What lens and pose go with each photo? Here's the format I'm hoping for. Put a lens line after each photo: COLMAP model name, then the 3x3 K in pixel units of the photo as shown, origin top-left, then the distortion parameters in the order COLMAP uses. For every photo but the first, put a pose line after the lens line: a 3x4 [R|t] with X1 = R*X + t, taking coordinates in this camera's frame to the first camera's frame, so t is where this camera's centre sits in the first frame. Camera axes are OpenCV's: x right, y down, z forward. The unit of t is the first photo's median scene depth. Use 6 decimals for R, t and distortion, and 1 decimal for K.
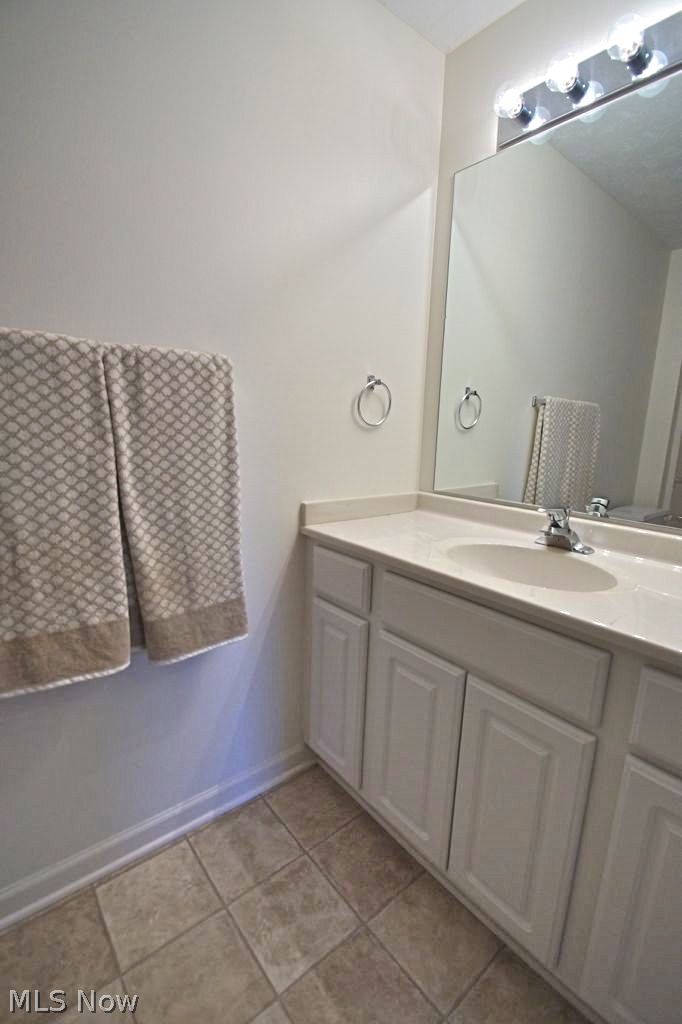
lens RADIAL K [[458.7, 0, 341.0], [0, 458.7, 512.0], [0, 0, 1]] dist [0.024433, -0.026665]
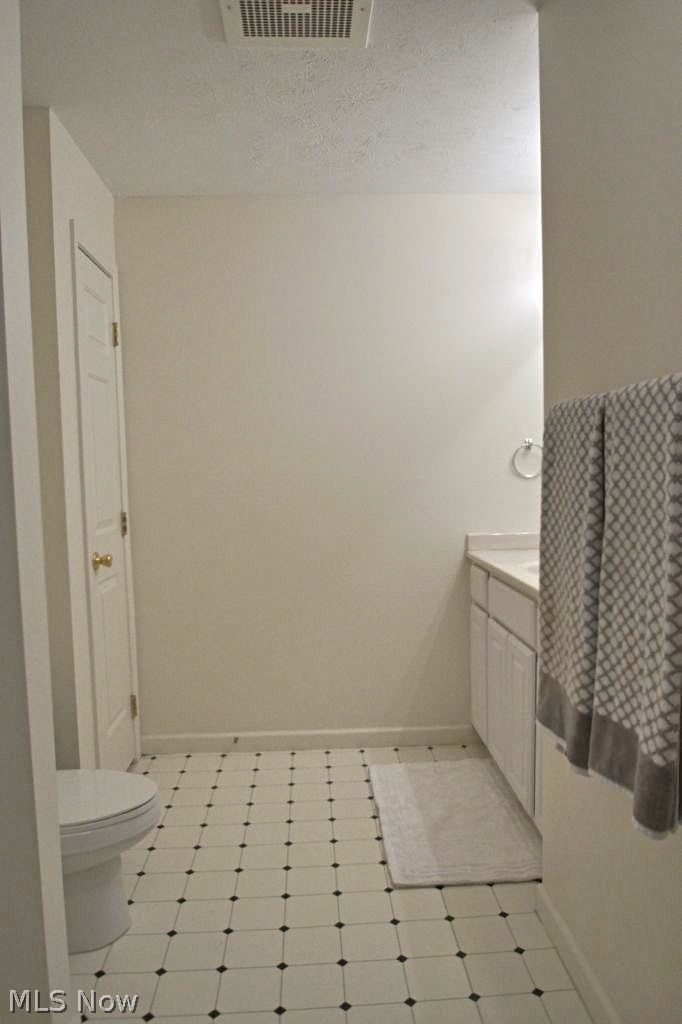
lens RADIAL K [[721.5, 0, 341.0], [0, 721.5, 512.0], [0, 0, 1]] dist [0.002589, 0.004309]
pose [[0.791933, -0.016451, -0.610386, 1.244525], [-0.068744, 0.990879, -0.115898, 0.251038], [0.606726, 0.133744, 0.783579, -1.245021]]
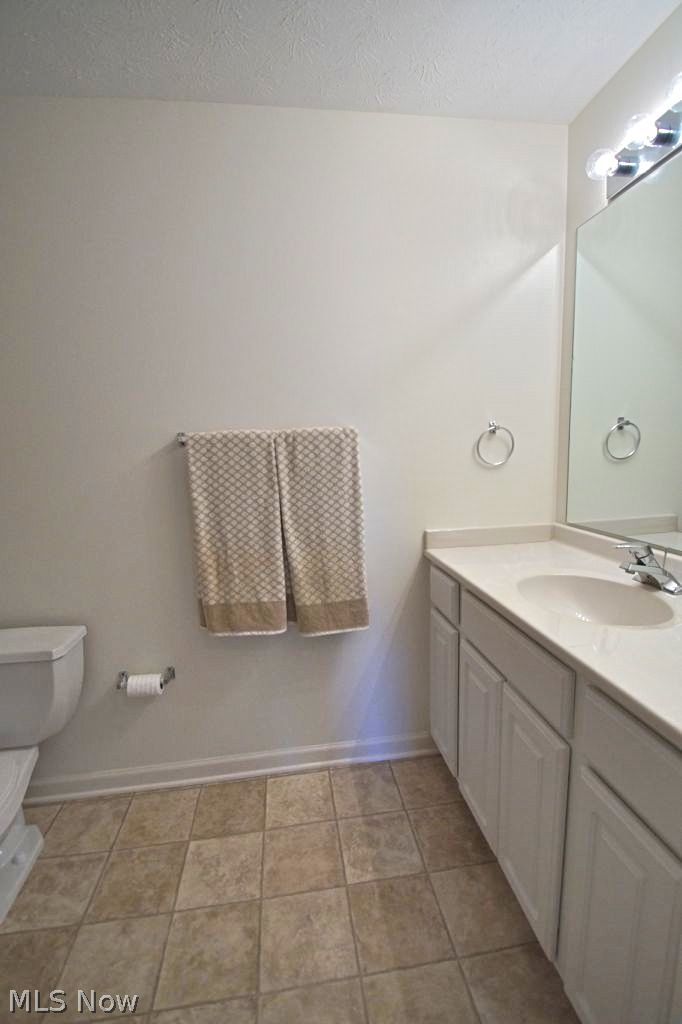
lens RADIAL K [[458.7, 0, 341.0], [0, 458.7, 512.0], [0, 0, 1]] dist [0.024433, -0.026665]
pose [[0.842291, 0.012569, -0.538877, 0.518766], [-0.037080, 0.998711, -0.034663, -0.024964], [0.537747, 0.049178, 0.841671, -0.221488]]
